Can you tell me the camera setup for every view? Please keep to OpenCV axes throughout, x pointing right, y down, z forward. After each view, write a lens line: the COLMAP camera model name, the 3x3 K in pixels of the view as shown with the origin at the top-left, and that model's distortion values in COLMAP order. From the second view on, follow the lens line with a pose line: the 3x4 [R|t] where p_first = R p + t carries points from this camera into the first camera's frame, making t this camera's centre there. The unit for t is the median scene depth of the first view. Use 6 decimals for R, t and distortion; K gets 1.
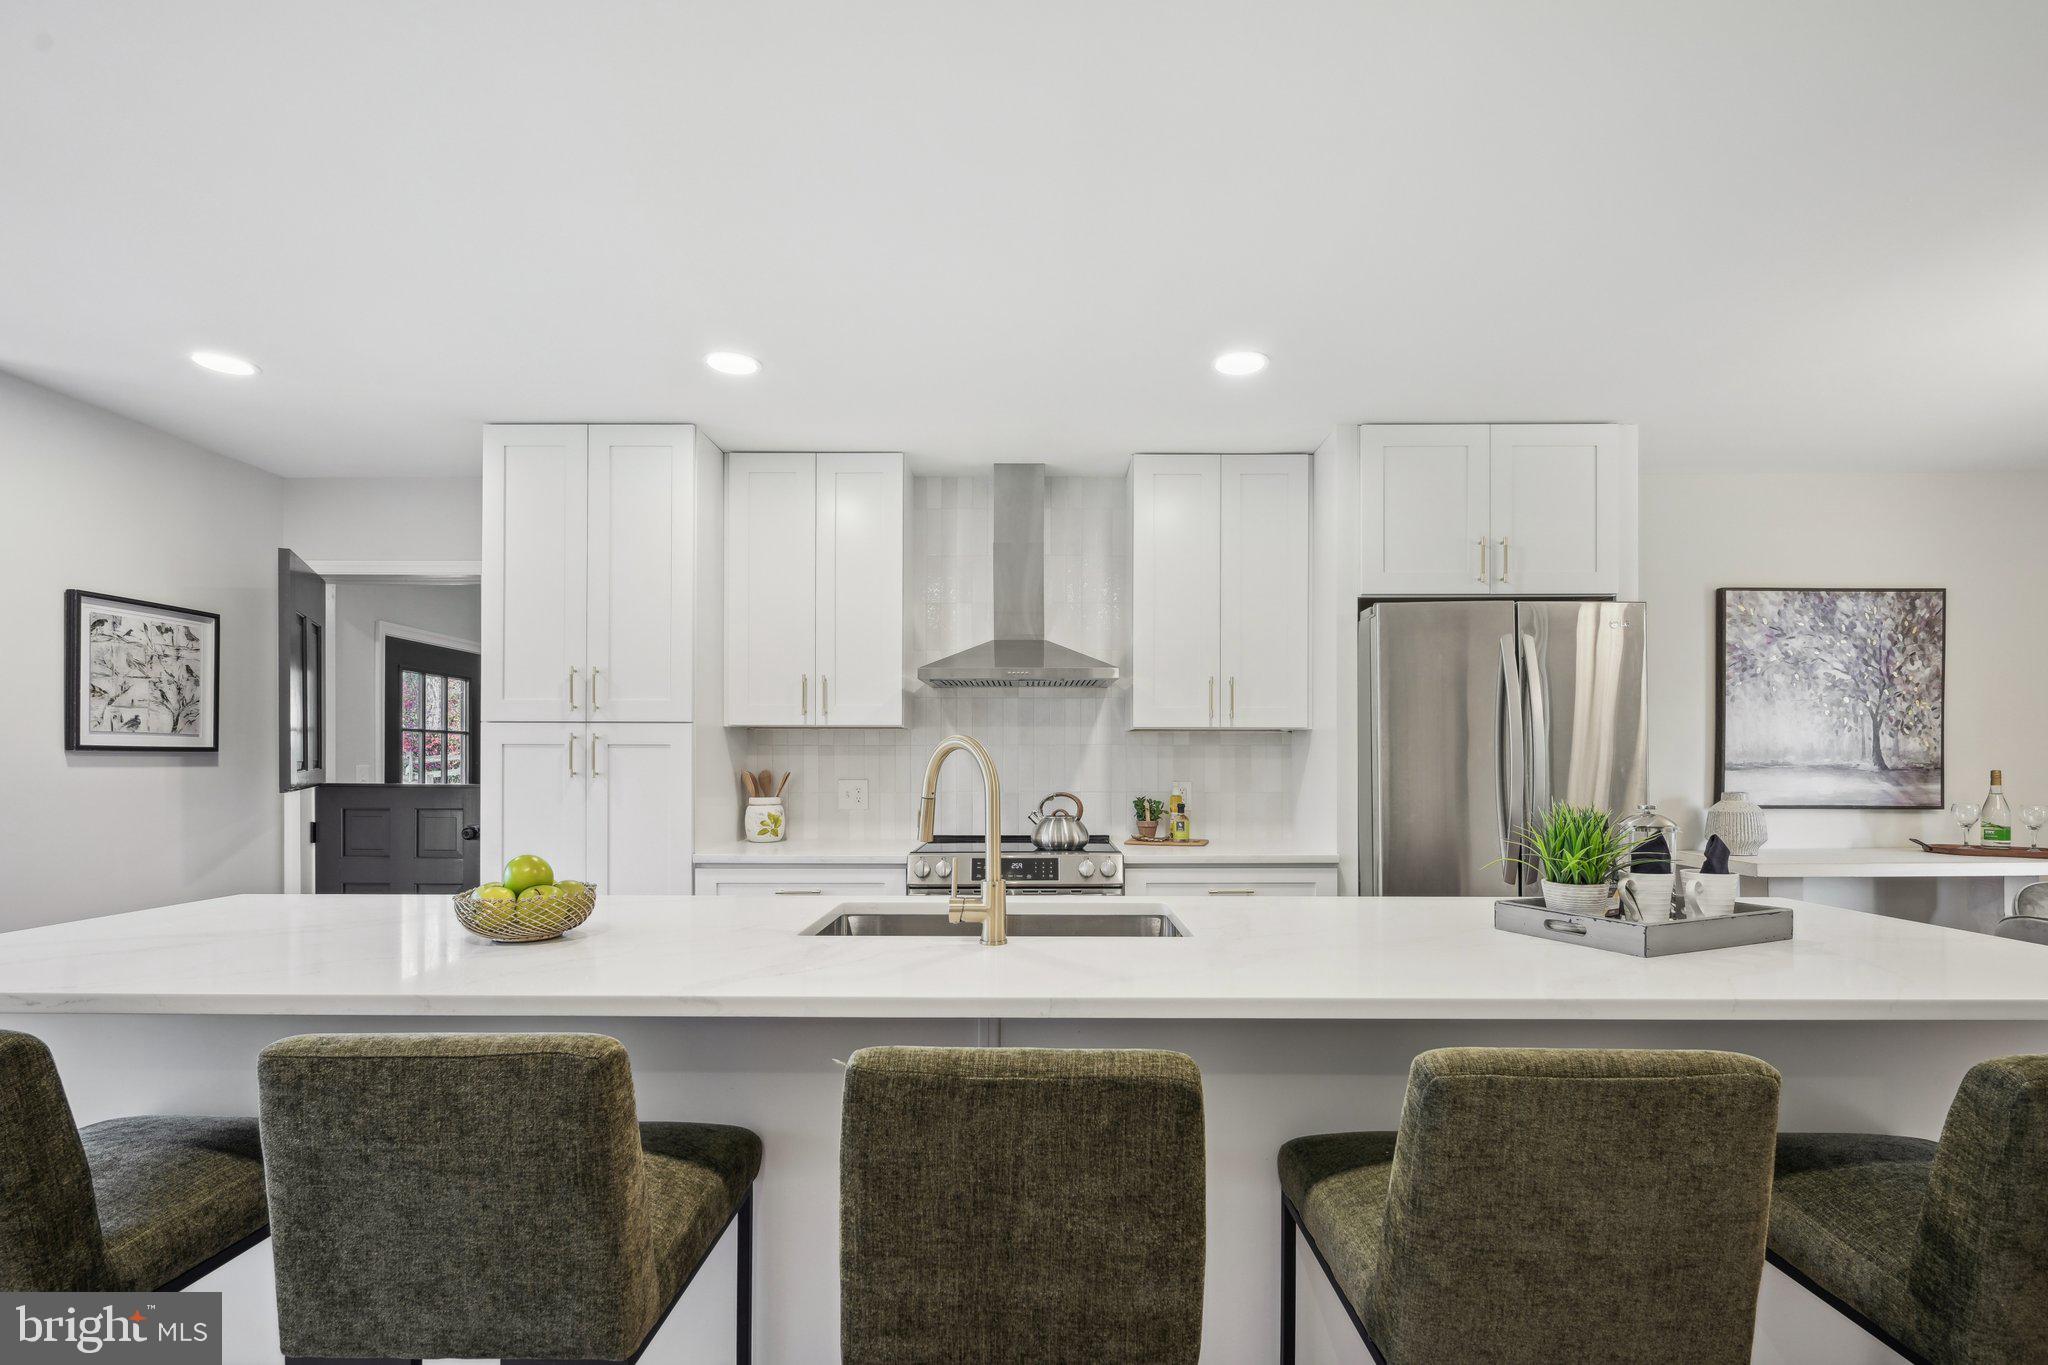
lens RADIAL K [[921.3, 0, 1016.4], [0, 921.3, 757.5], [0, 0, 1]] dist [-0.002864, 0.001247]
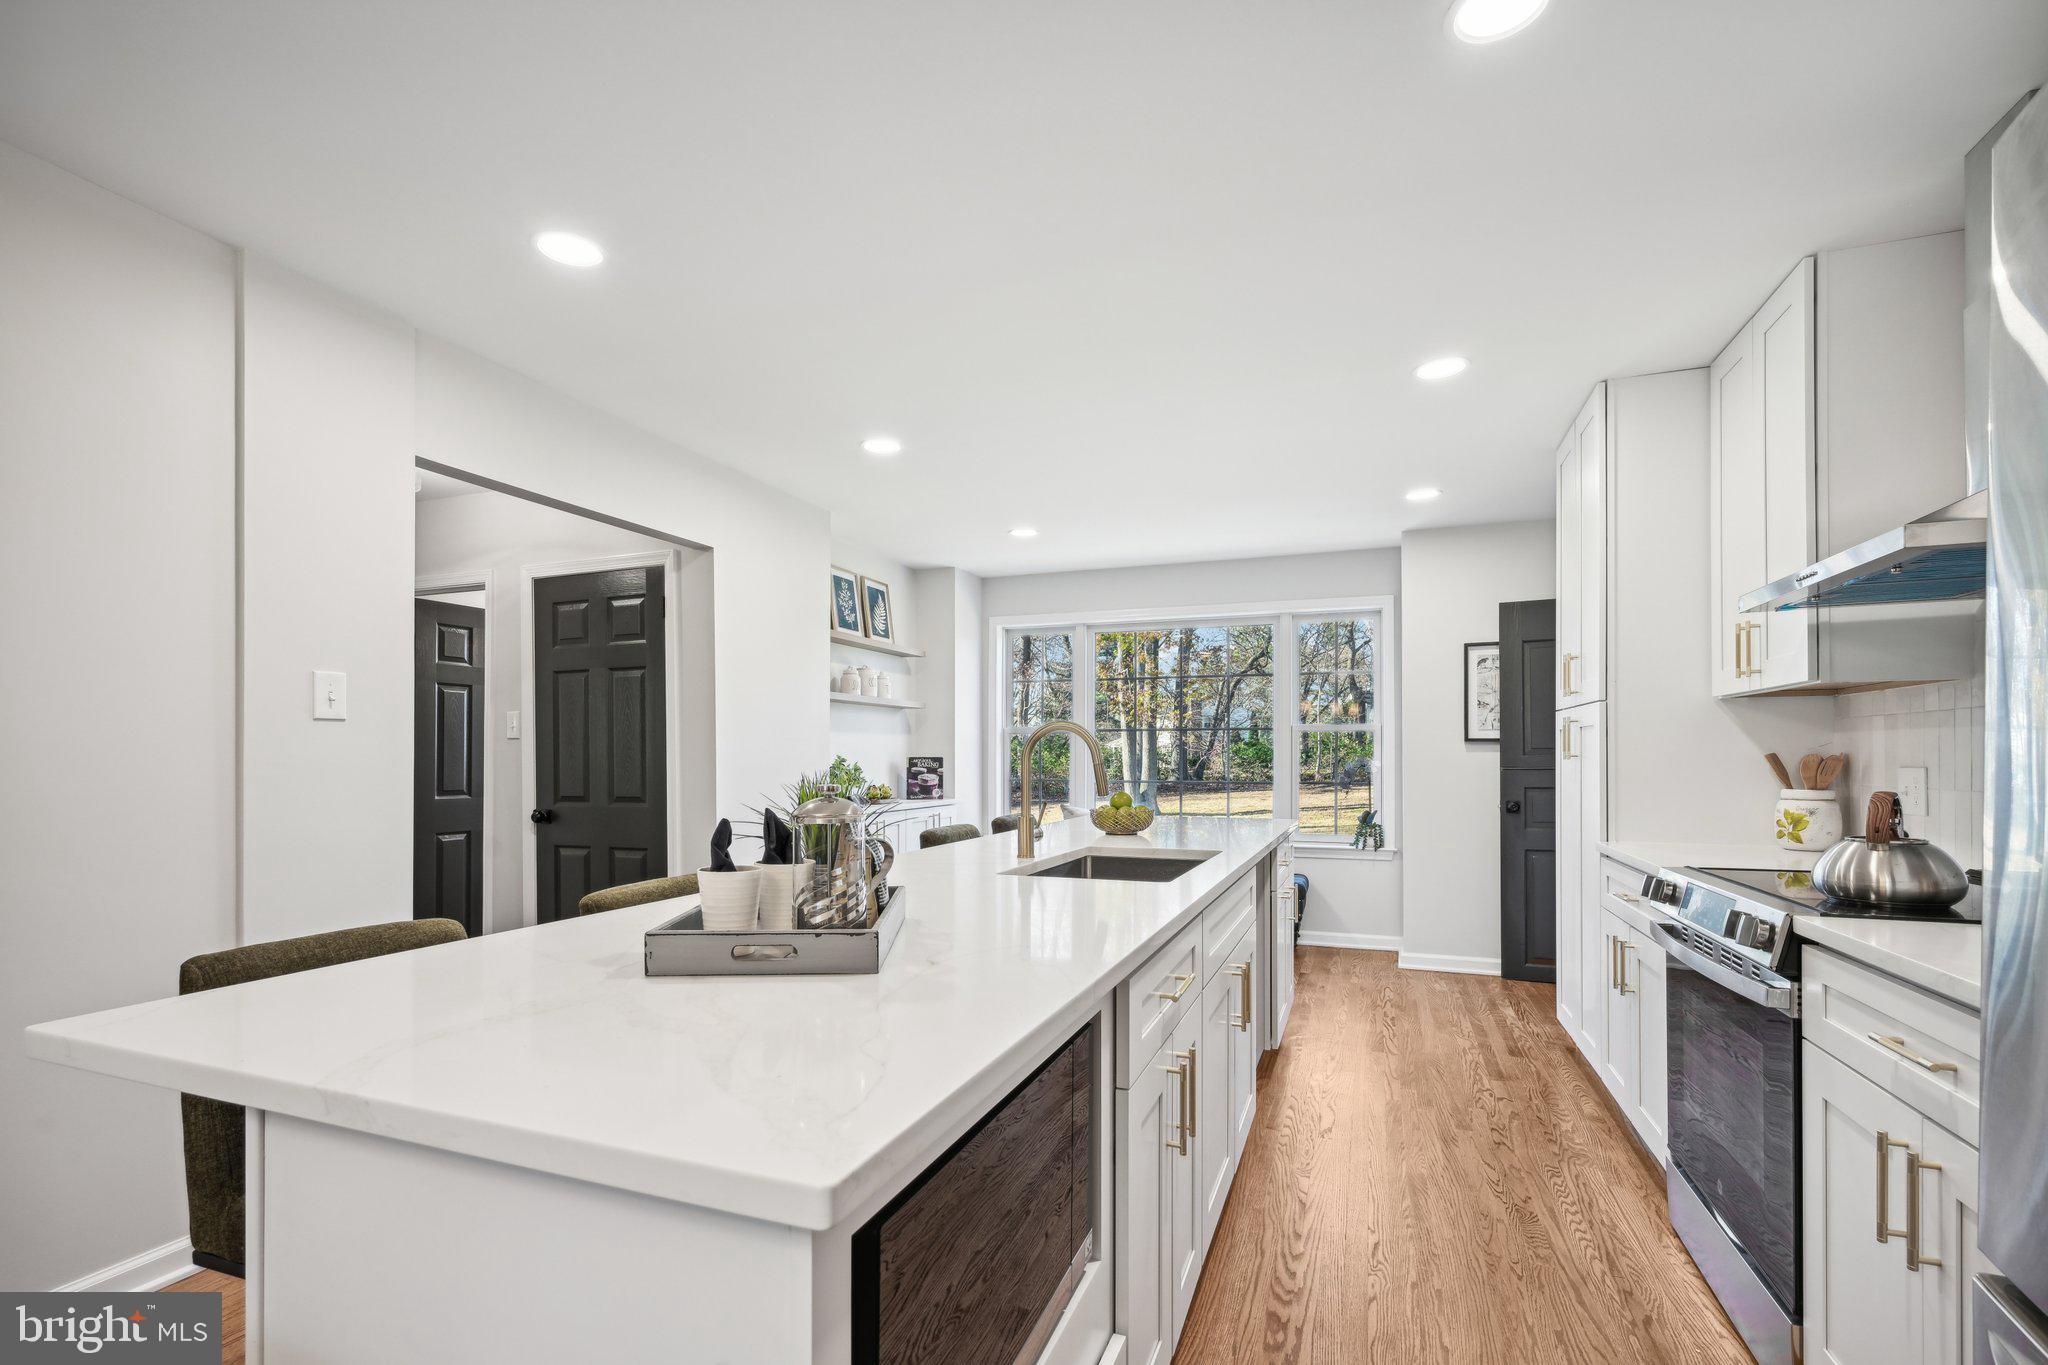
lens RADIAL K [[921.3, 0, 1027.3], [0, 921.3, 758.0], [0, 0, 1]] dist [-0.002864, 0.001247]
pose [[-0.340022, -0.000359, -0.940417, 0.623817], [0.003834, 0.999991, -0.001768, 0.016938], [0.940410, -0.004206, -0.340018, 0.661711]]
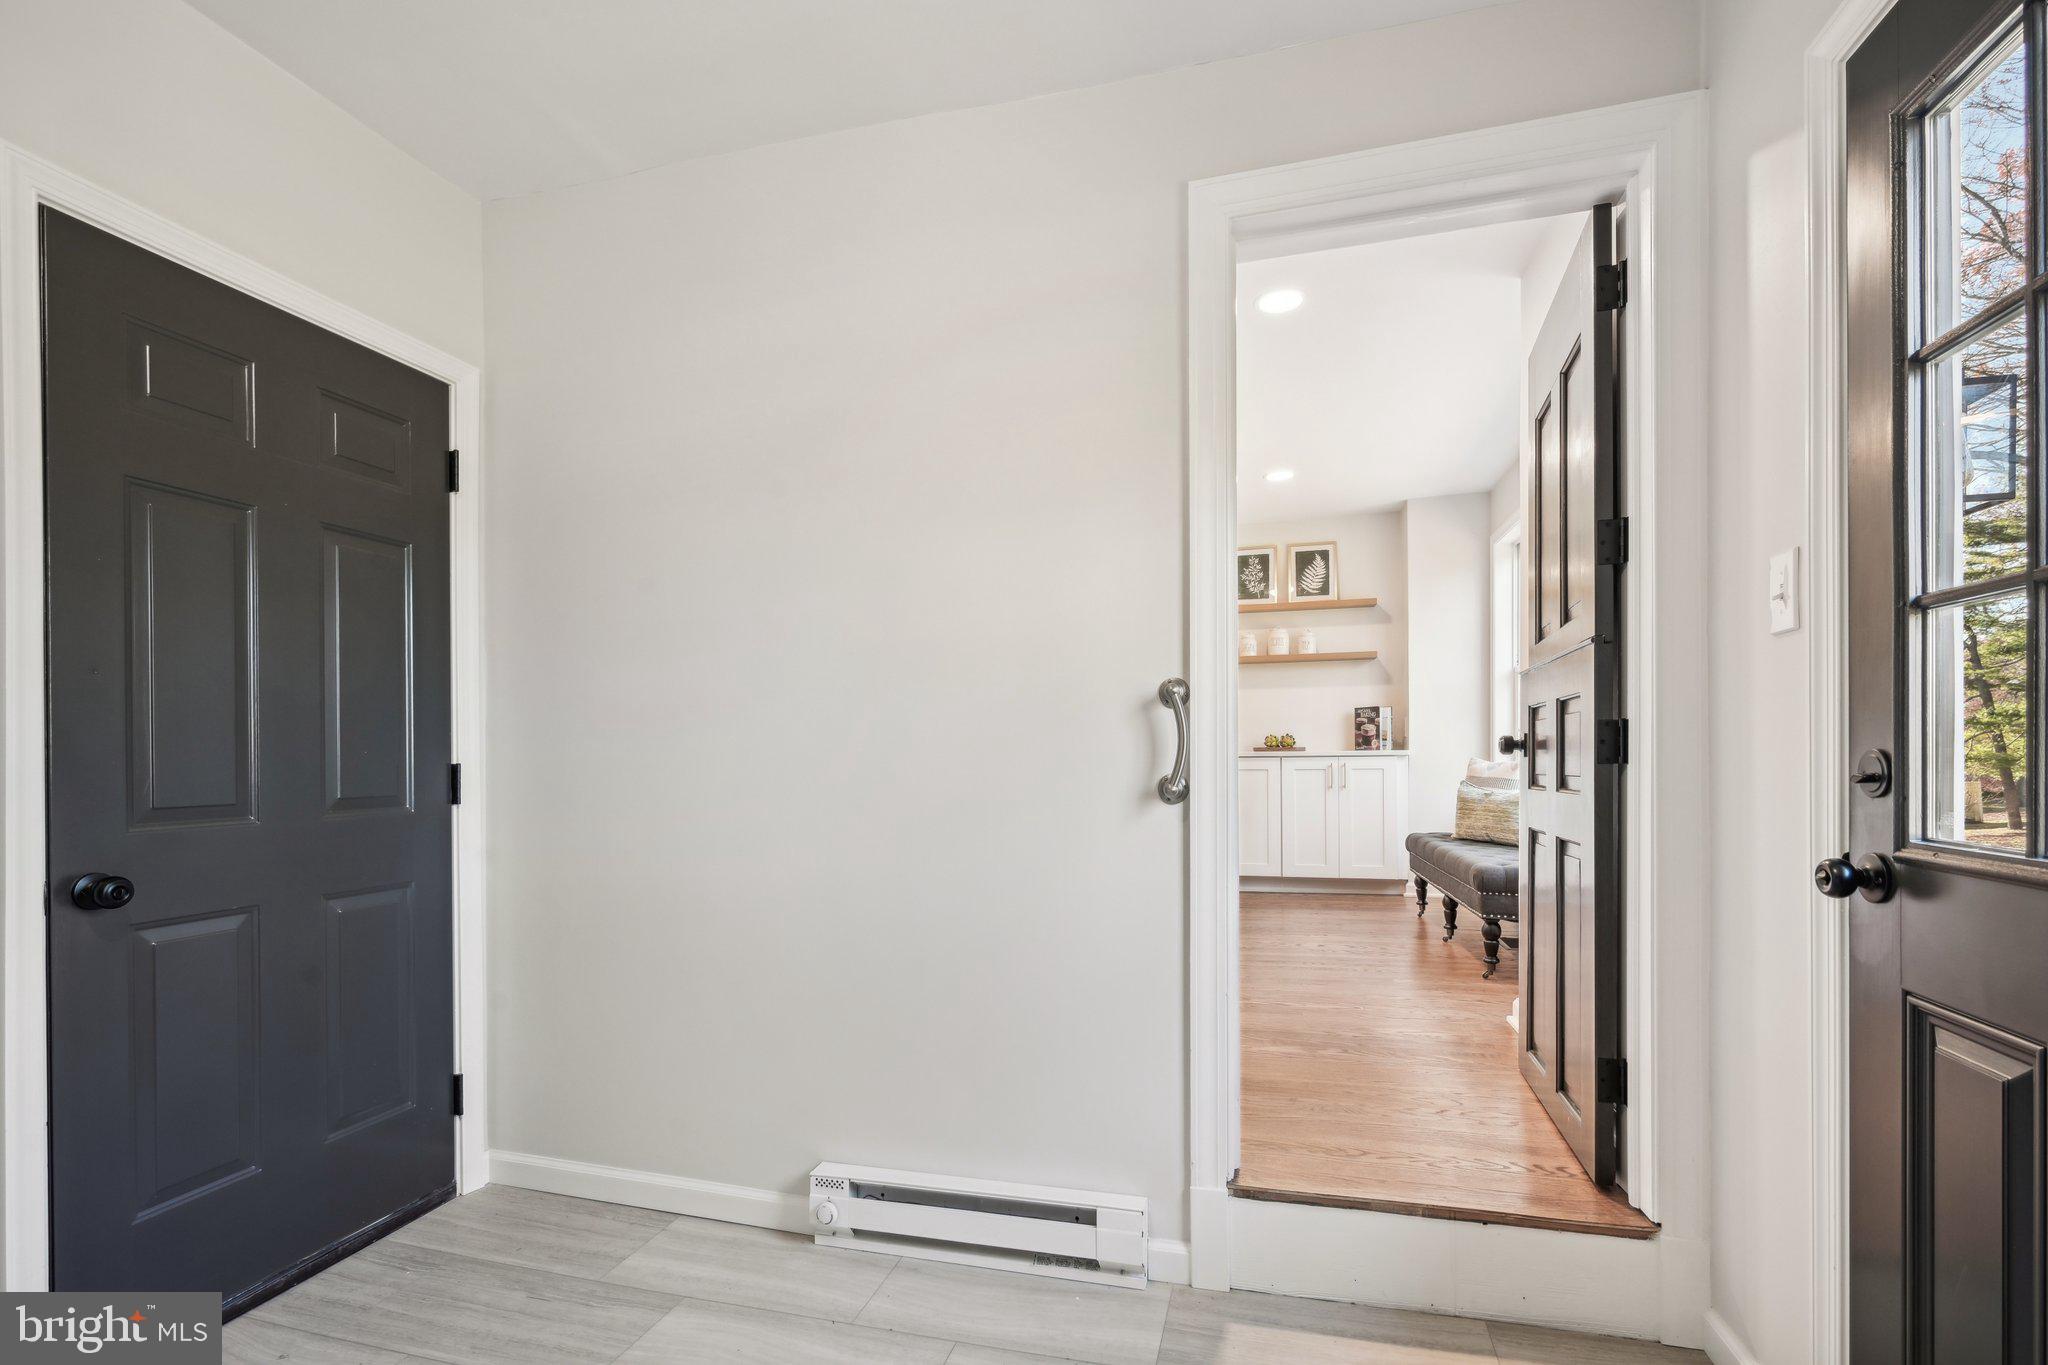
lens RADIAL K [[921.3, 0, 1060.5], [0, 921.3, 760.4], [0, 0, 1]] dist [-0.002864, 0.001247]
pose [[-0.970864, 0.003213, 0.239608, -0.659379], [0.004528, 0.999978, 0.004936, 0.091030], [-0.239587, 0.005877, -0.970857, 1.579760]]
